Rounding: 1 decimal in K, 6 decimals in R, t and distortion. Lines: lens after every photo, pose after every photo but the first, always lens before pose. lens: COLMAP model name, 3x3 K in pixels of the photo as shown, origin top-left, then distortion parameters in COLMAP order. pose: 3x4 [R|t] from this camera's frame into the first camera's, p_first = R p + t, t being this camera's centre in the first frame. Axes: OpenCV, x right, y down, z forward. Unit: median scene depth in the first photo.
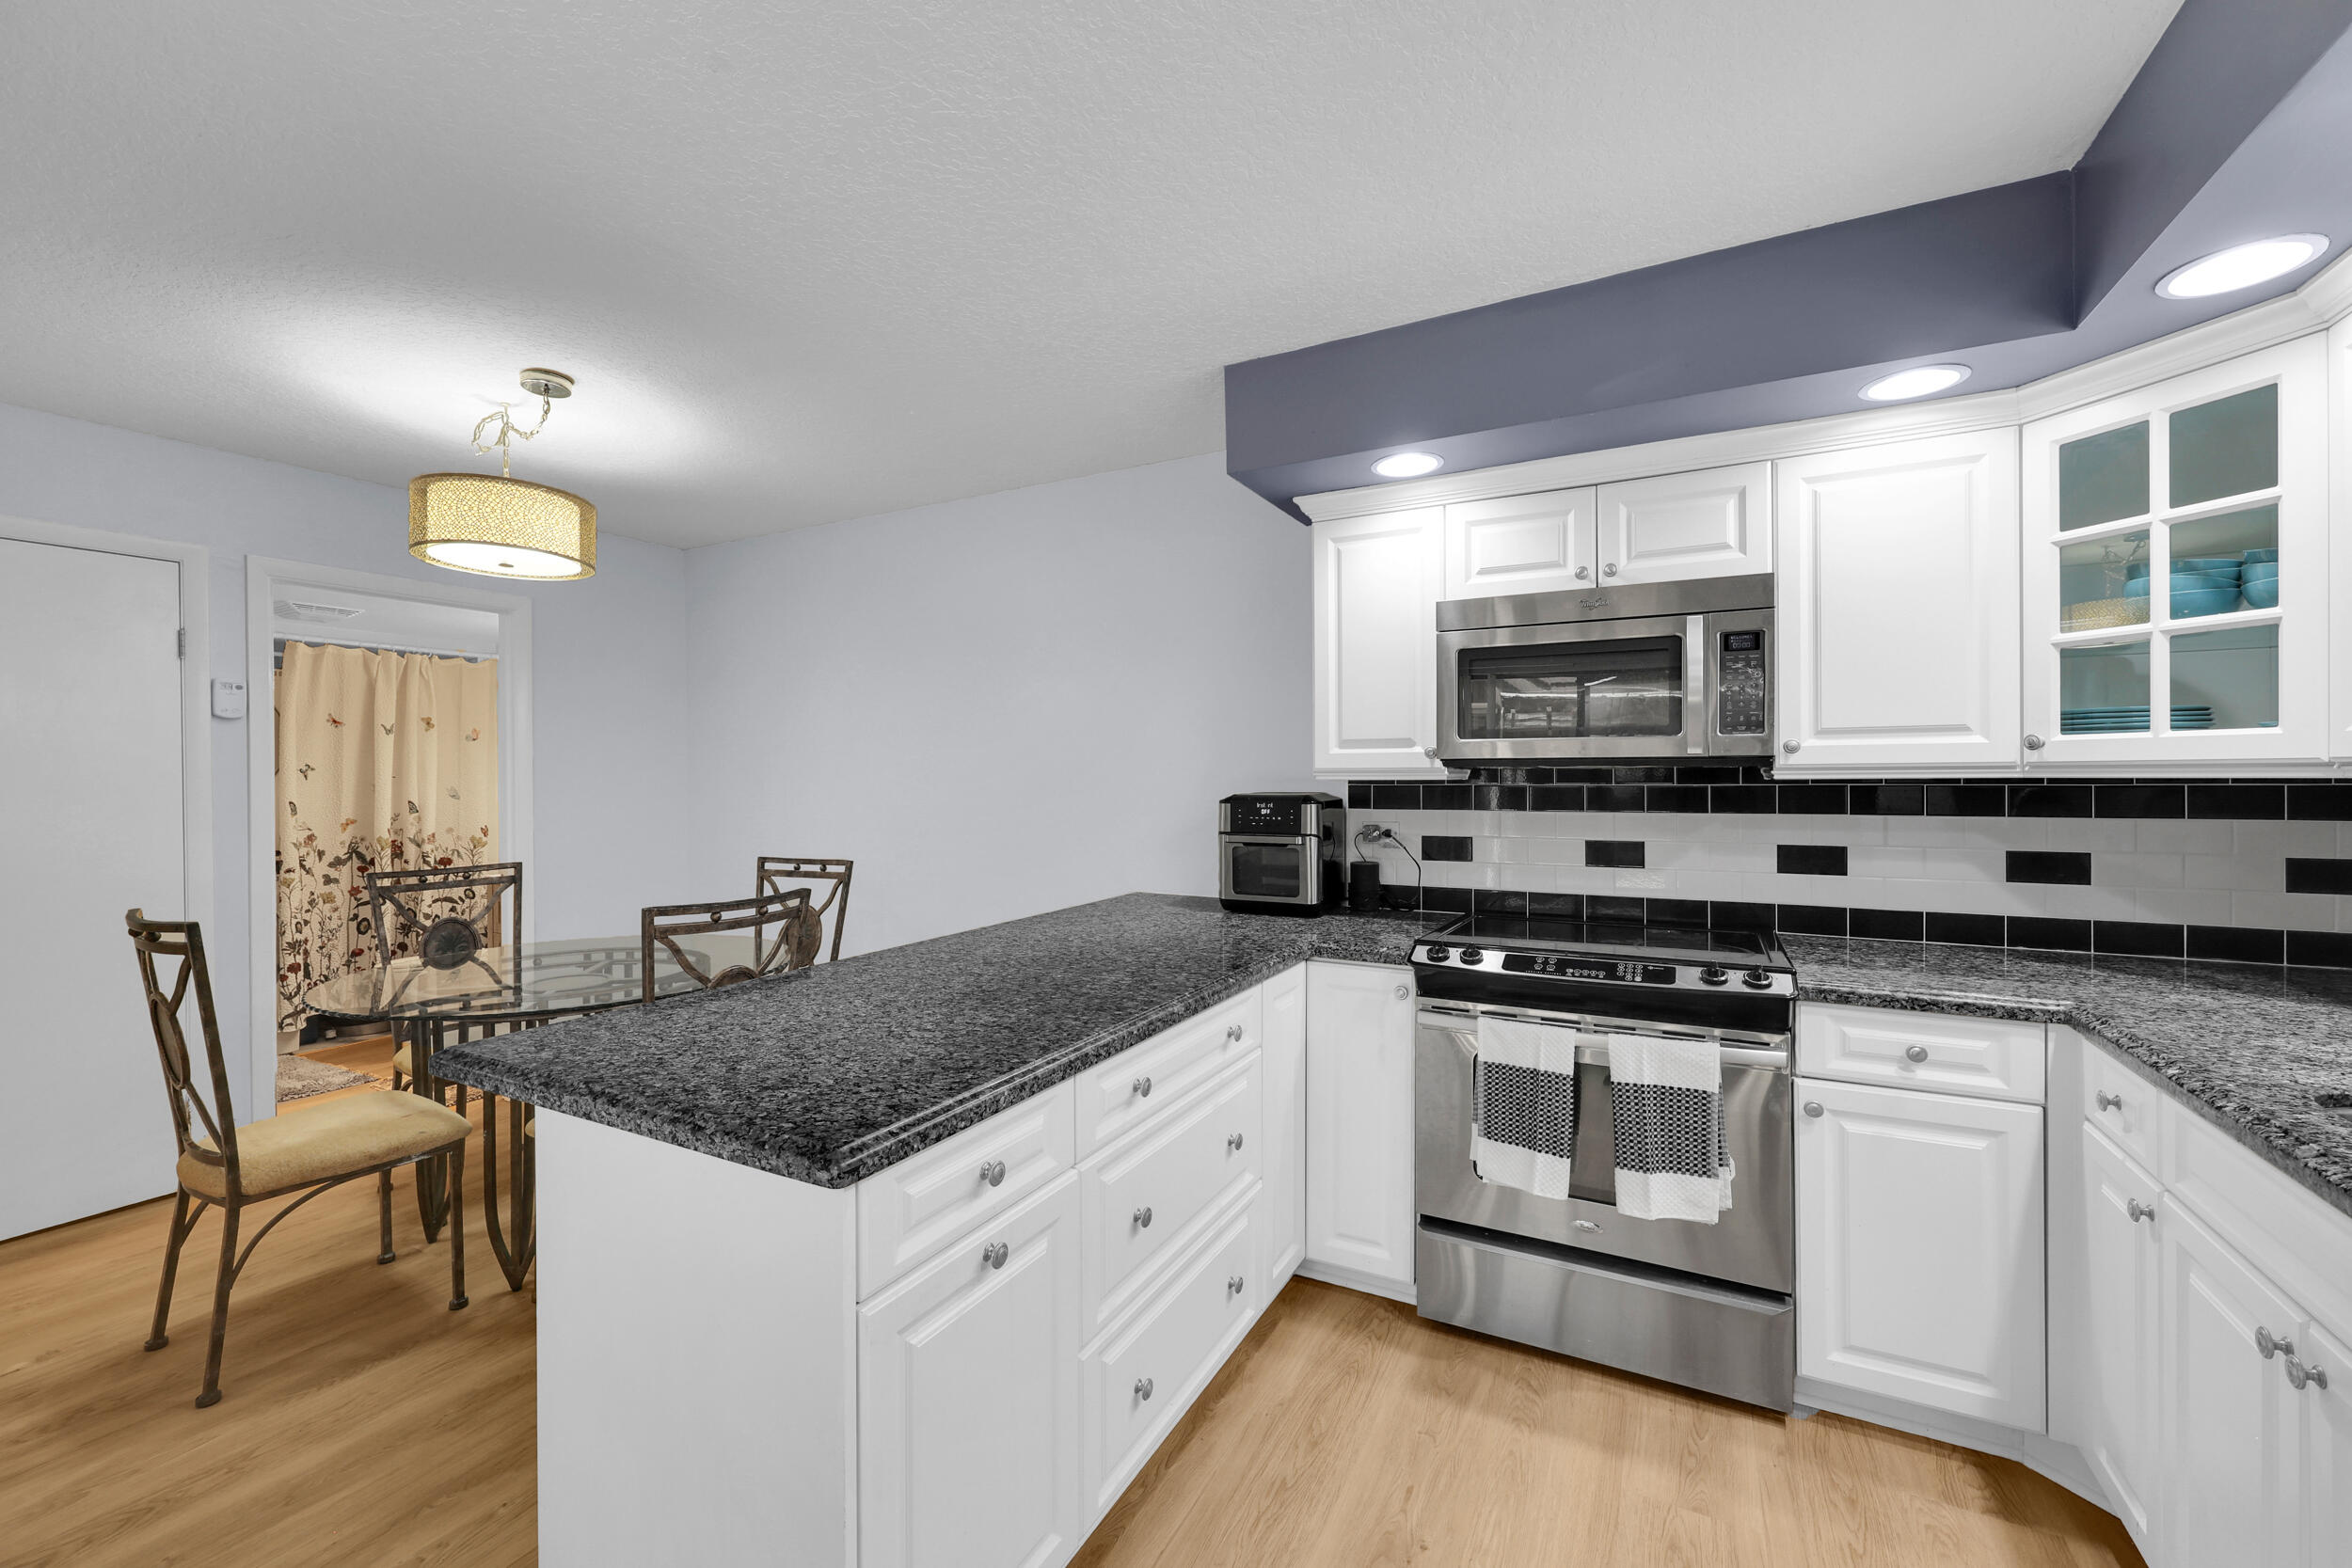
lens RADIAL K [[951.7, 0, 1162.7], [0, 951.7, 780.5], [0, 0, 1]] dist [-0.000160, 0.000739]
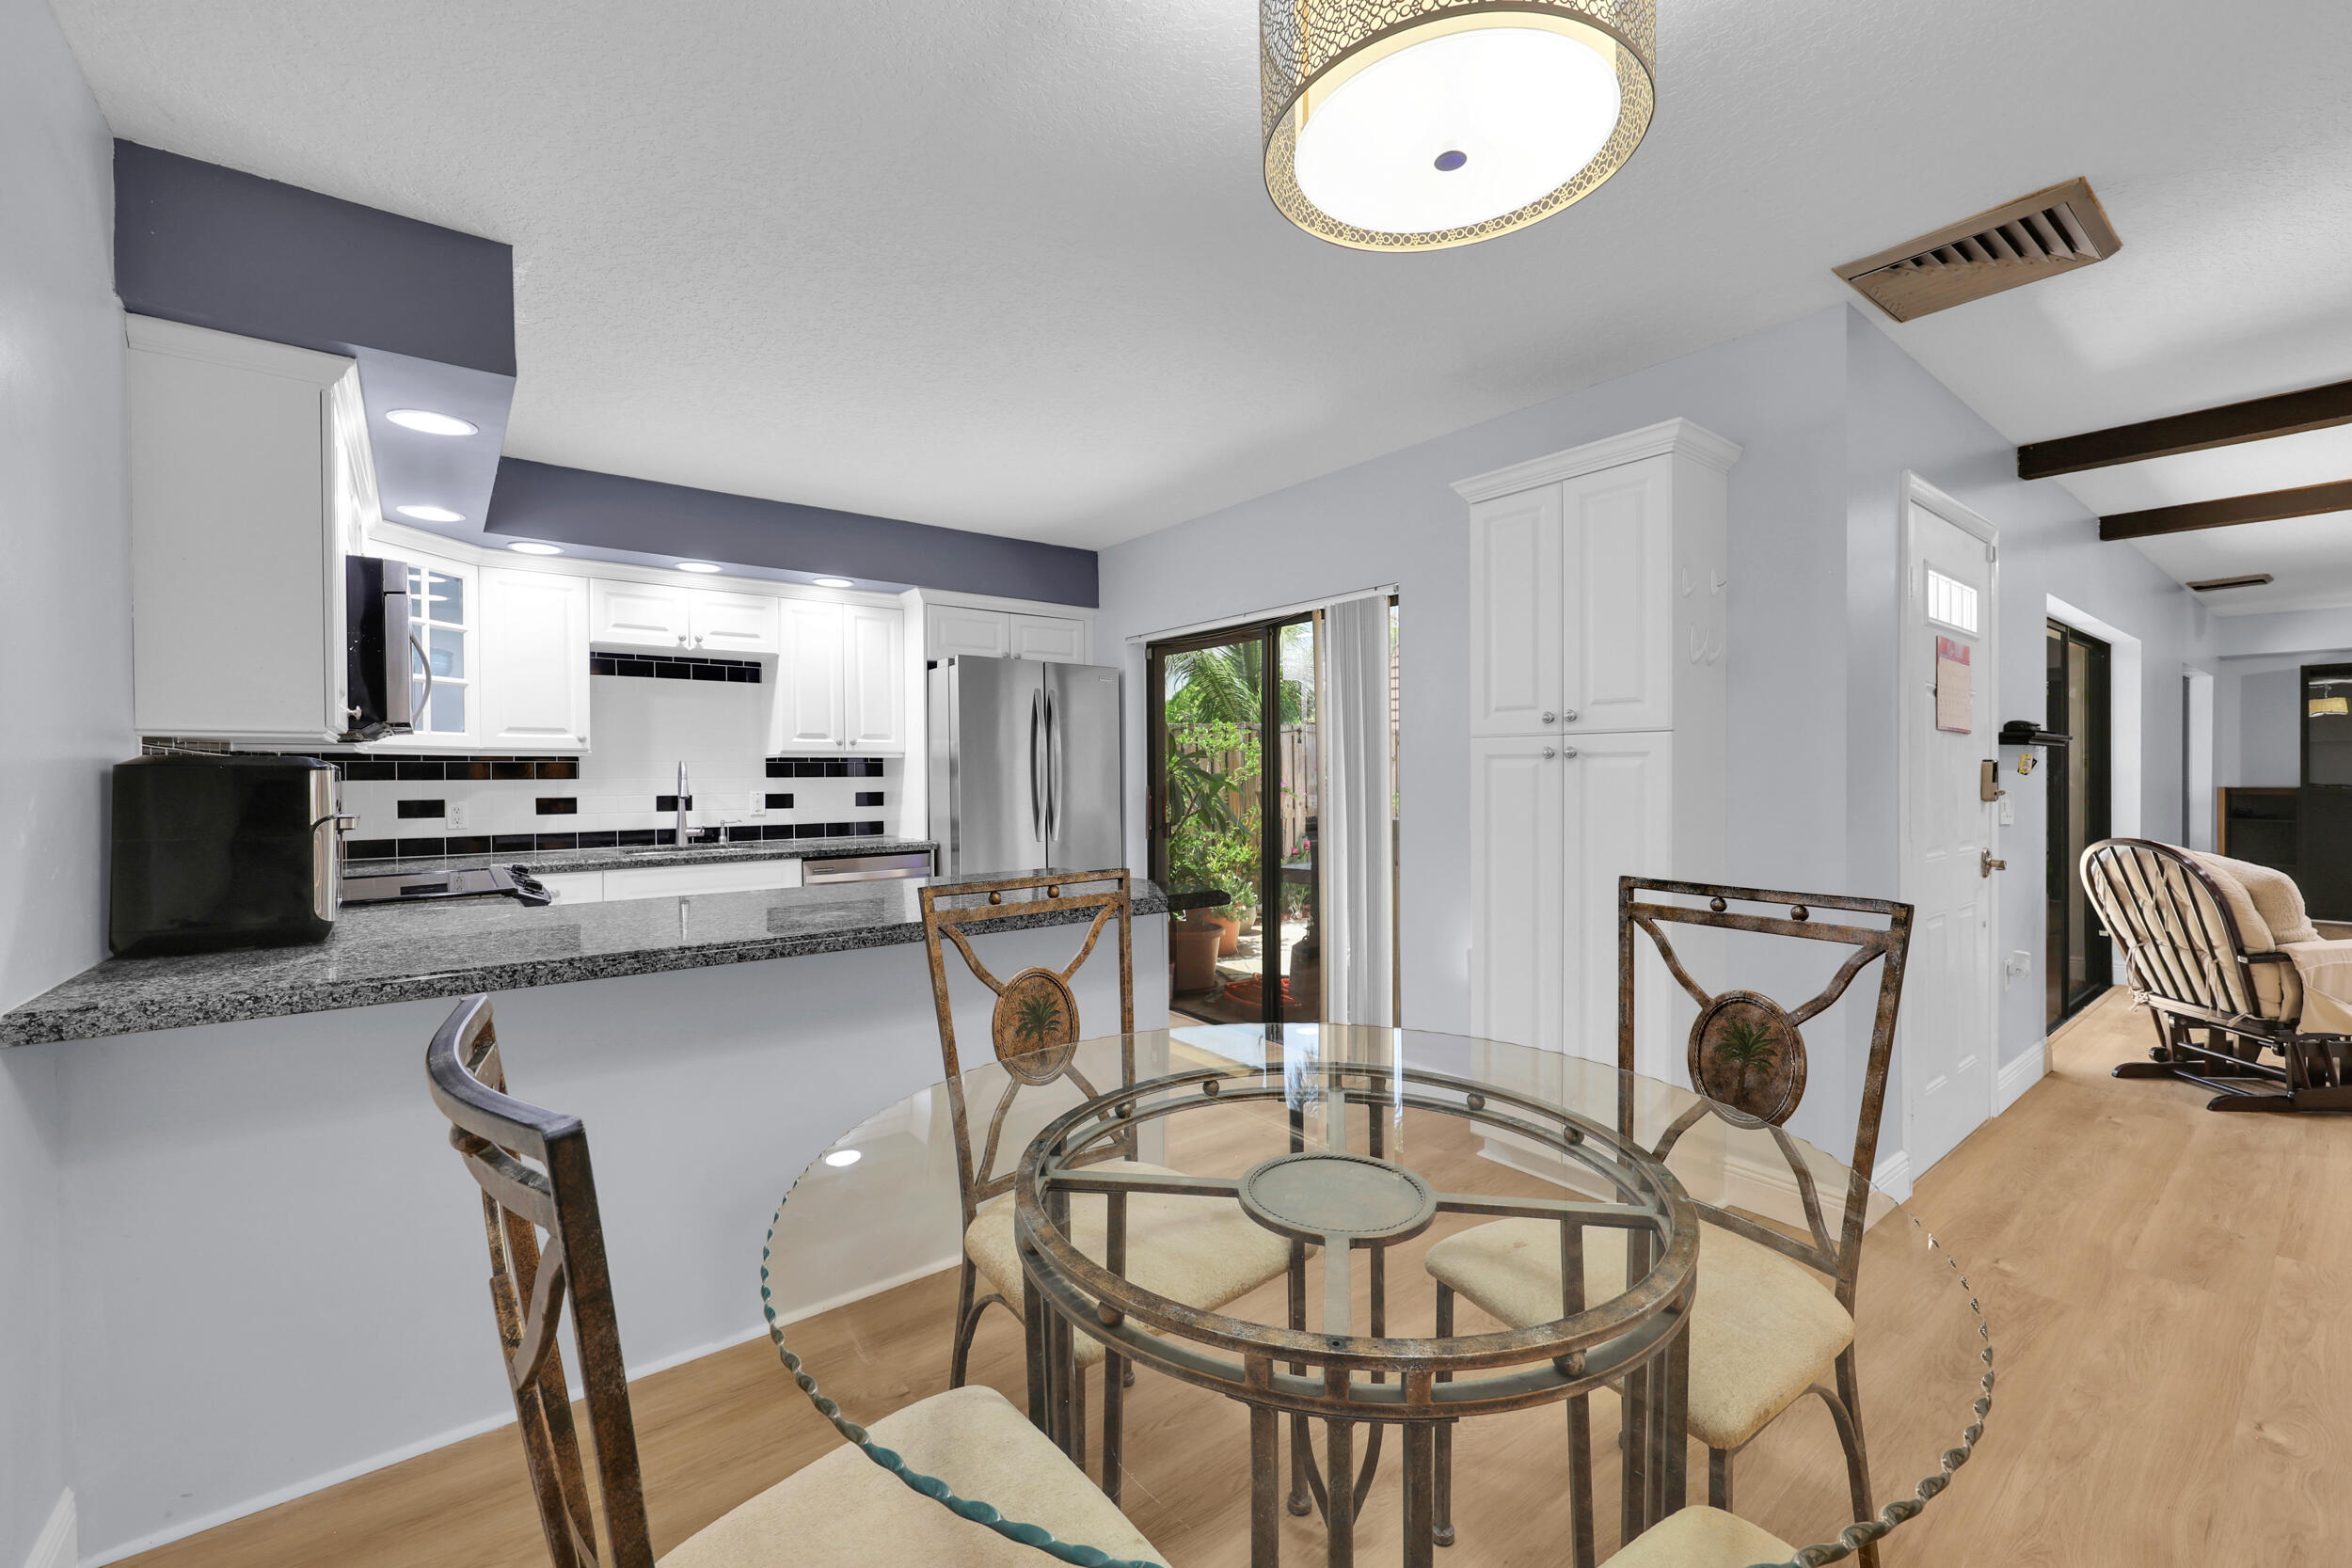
lens RADIAL K [[951.7, 0, 1173.4], [0, 951.7, 778.8], [0, 0, 1]] dist [-0.000160, 0.000739]
pose [[-0.916767, 0.009019, 0.399321, -0.743653], [0.013951, 0.999858, 0.009447, 0.032262], [-0.399179, 0.014232, -0.916763, 1.433983]]
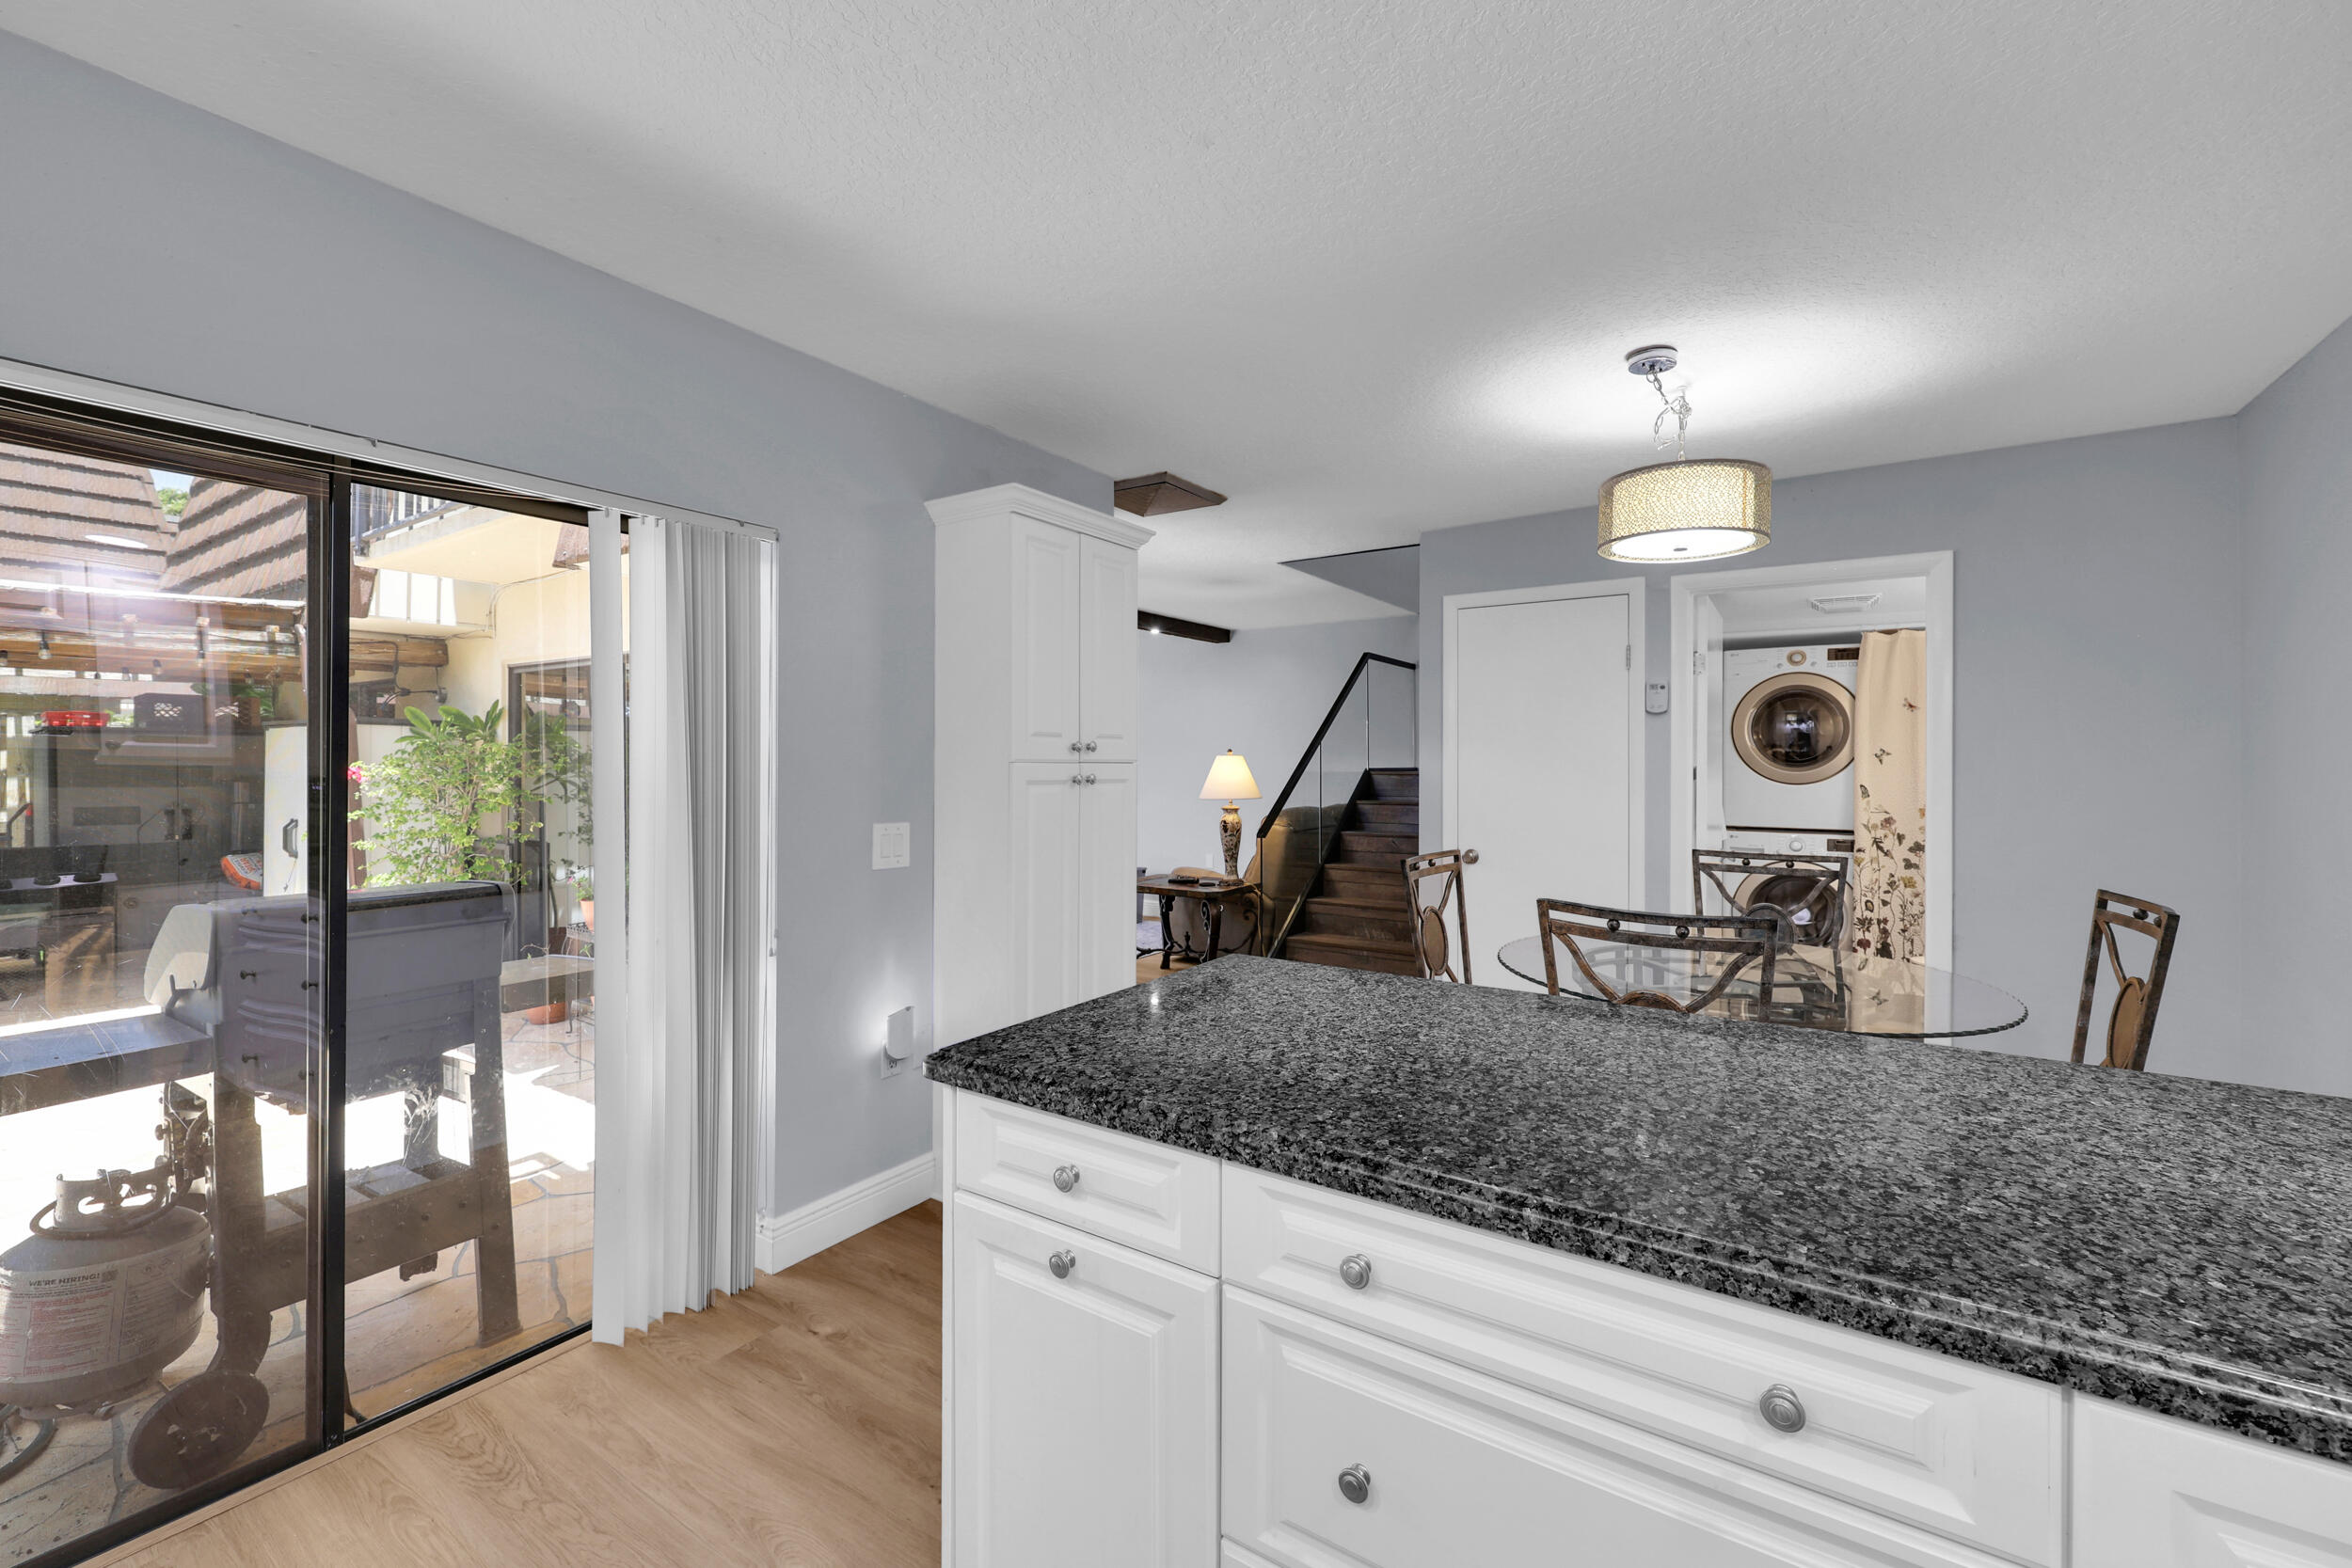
lens RADIAL K [[951.7, 0, 1160.9], [0, 951.7, 765.0], [0, 0, 1]] dist [-0.000160, 0.000739]
pose [[-0.109176, 0.006915, -0.993998, 0.362139], [-0.006234, 0.999951, 0.007641, -0.005113], [0.994003, 0.007031, -0.109128, 0.569996]]
